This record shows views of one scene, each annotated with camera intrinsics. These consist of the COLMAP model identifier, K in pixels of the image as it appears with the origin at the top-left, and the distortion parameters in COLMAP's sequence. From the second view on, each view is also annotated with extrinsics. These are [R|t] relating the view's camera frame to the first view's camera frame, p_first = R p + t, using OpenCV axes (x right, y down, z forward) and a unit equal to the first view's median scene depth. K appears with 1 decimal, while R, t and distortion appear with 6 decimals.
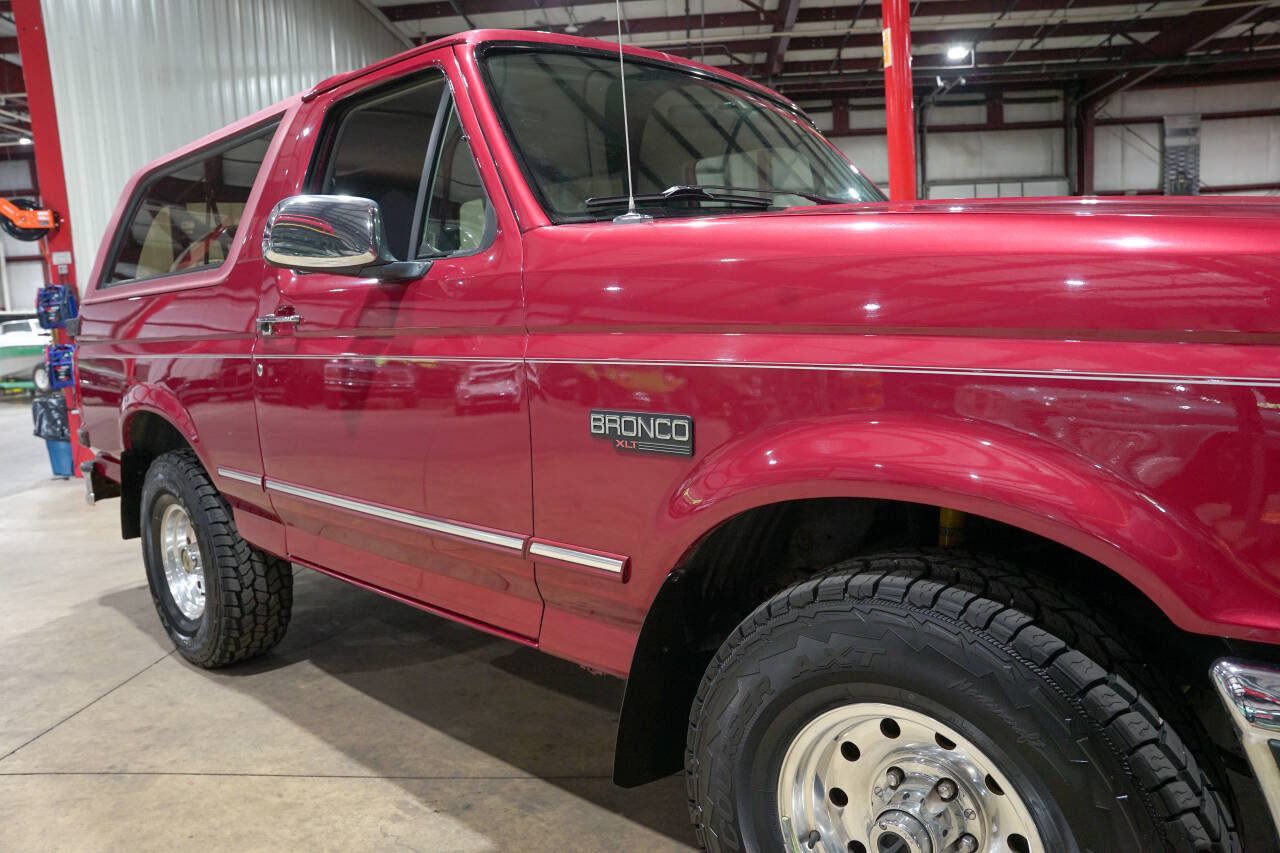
lens RADIAL K [[875.9, 0, 643.4], [0, 875.9, 427.4], [0, 0, 1]] dist [-0.142899, 0.112722]
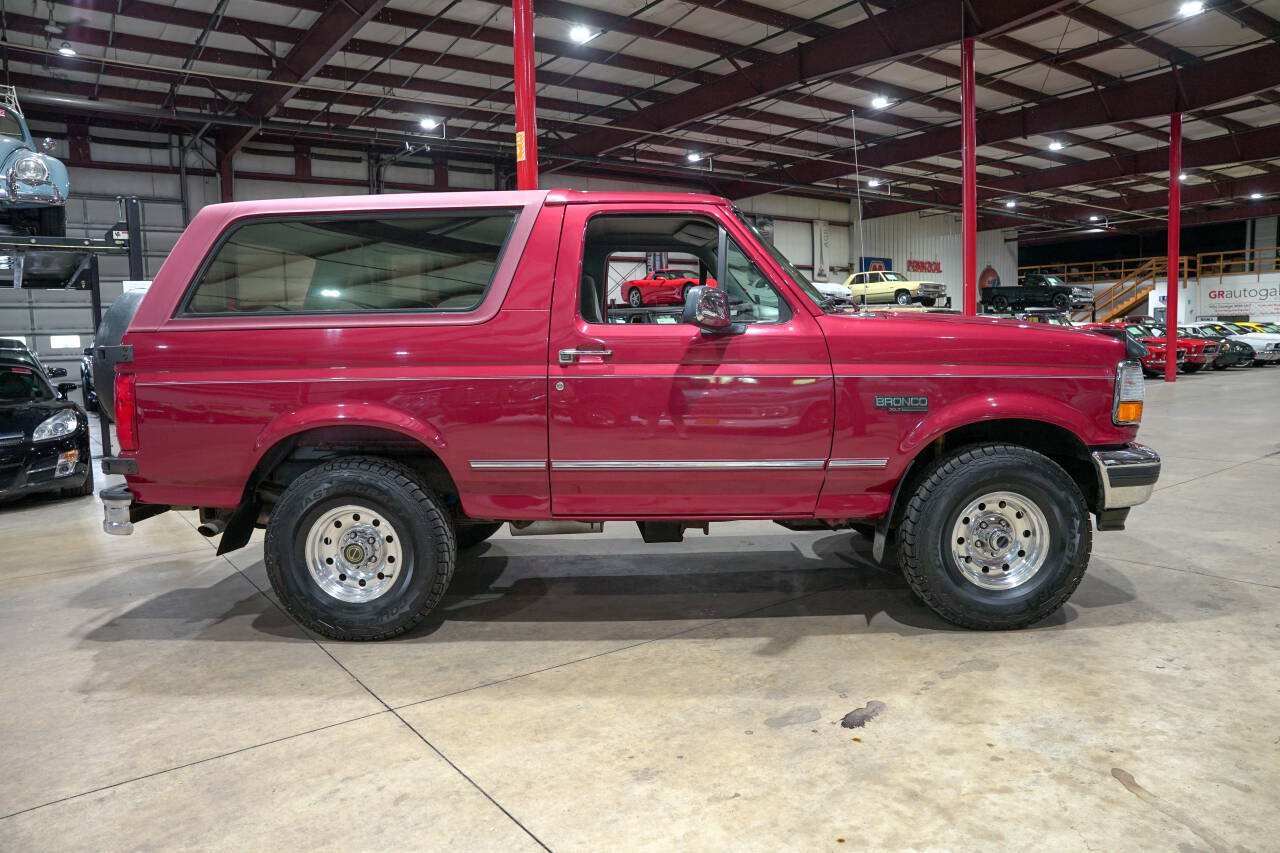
lens RADIAL K [[875.9, 0, 643.4], [0, 875.9, 427.4], [0, 0, 1]] dist [-0.142899, 0.112722]
pose [[0.759008, -0.035493, 0.650113, -1.077221], [0.065910, 0.997572, -0.022488, 0.039204], [-0.647737, 0.059917, 0.759504, -0.192567]]
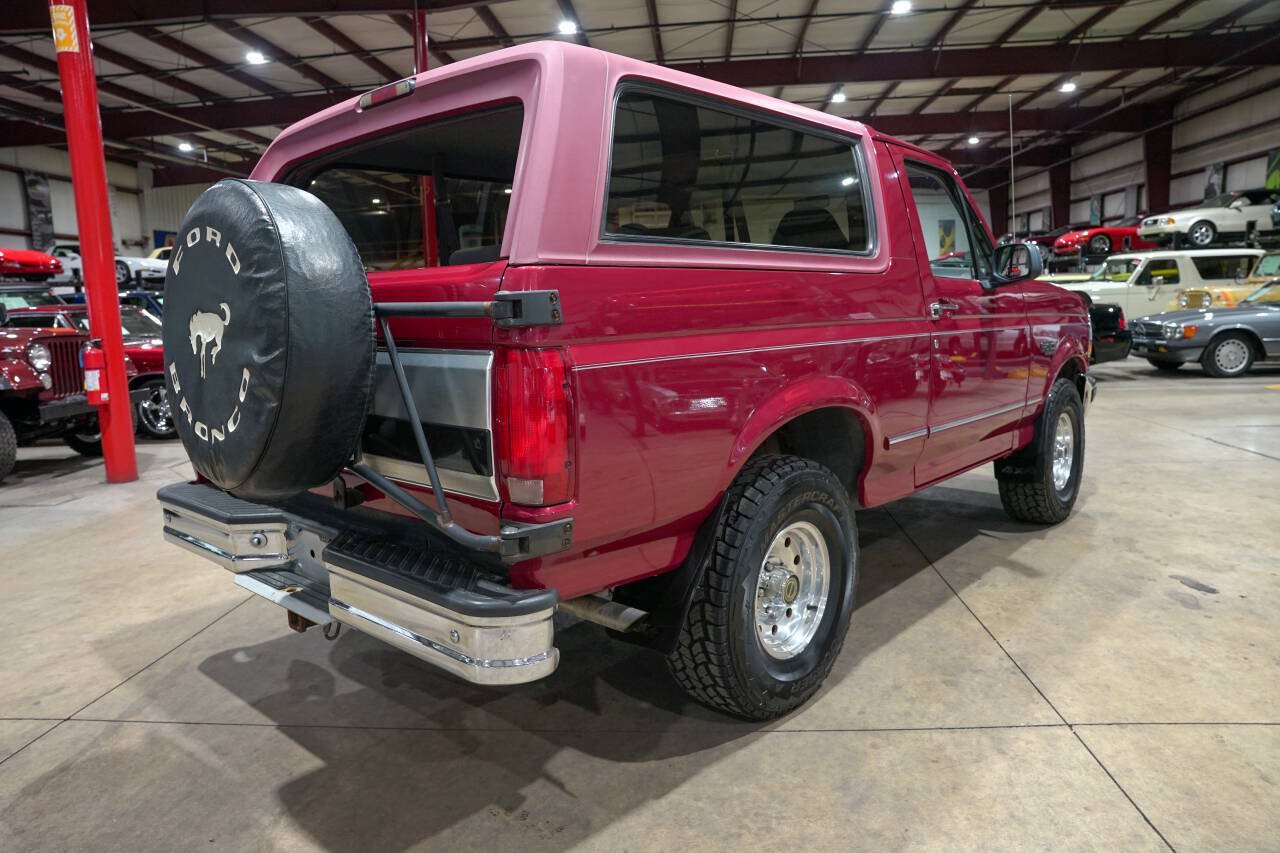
lens RADIAL K [[875.9, 0, 643.4], [0, 875.9, 427.4], [0, 0, 1]] dist [-0.142899, 0.112722]
pose [[0.002714, -0.099362, 0.995048, -1.478581], [0.152371, 0.983474, 0.097790, -0.113783], [-0.988320, 0.151351, 0.017809, 1.182387]]
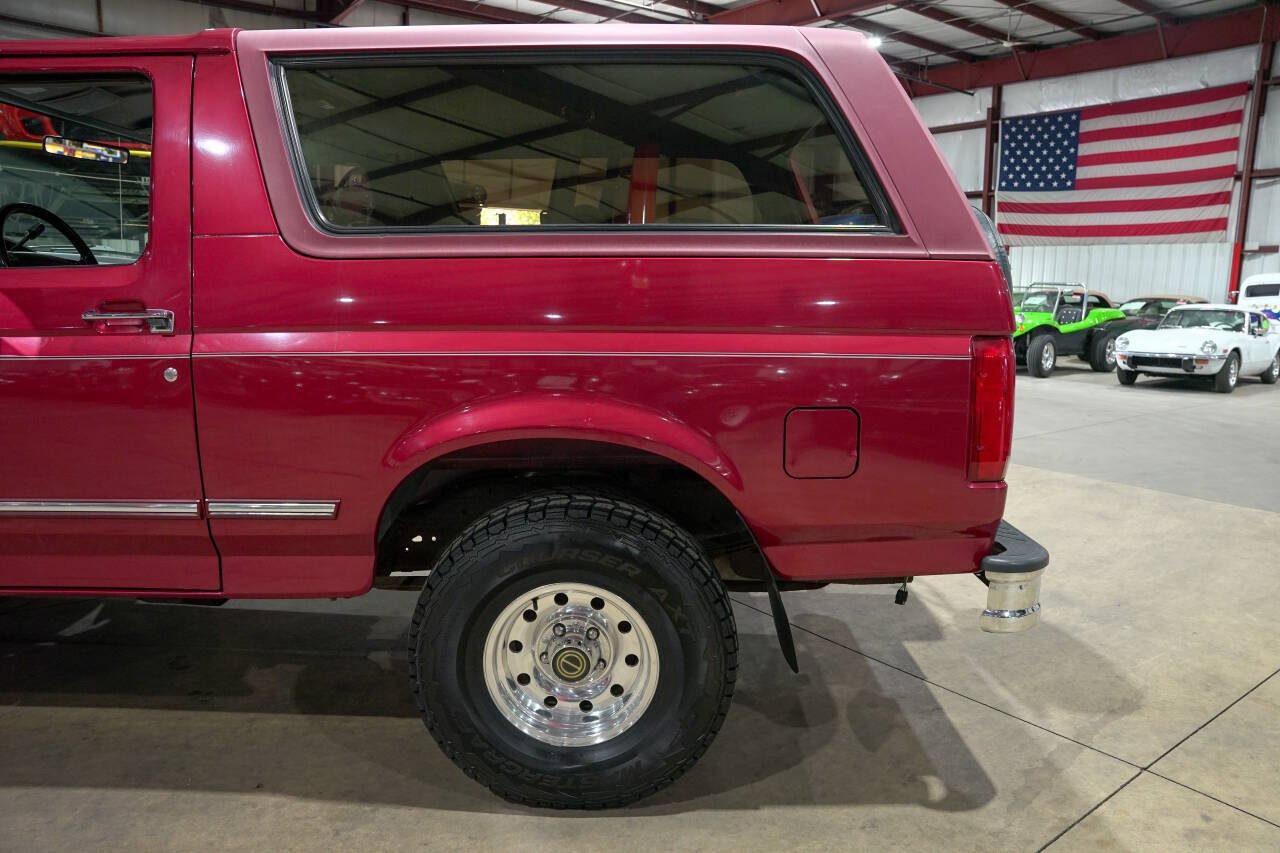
lens RADIAL K [[875.9, 0, 643.4], [0, 875.9, 427.4], [0, 0, 1]] dist [-0.142899, 0.112722]
pose [[-0.756262, 0.142971, -0.638456, 0.250555], [-0.057038, 0.957710, 0.282025, -0.310368], [0.651777, 0.249701, -0.716125, 2.069431]]
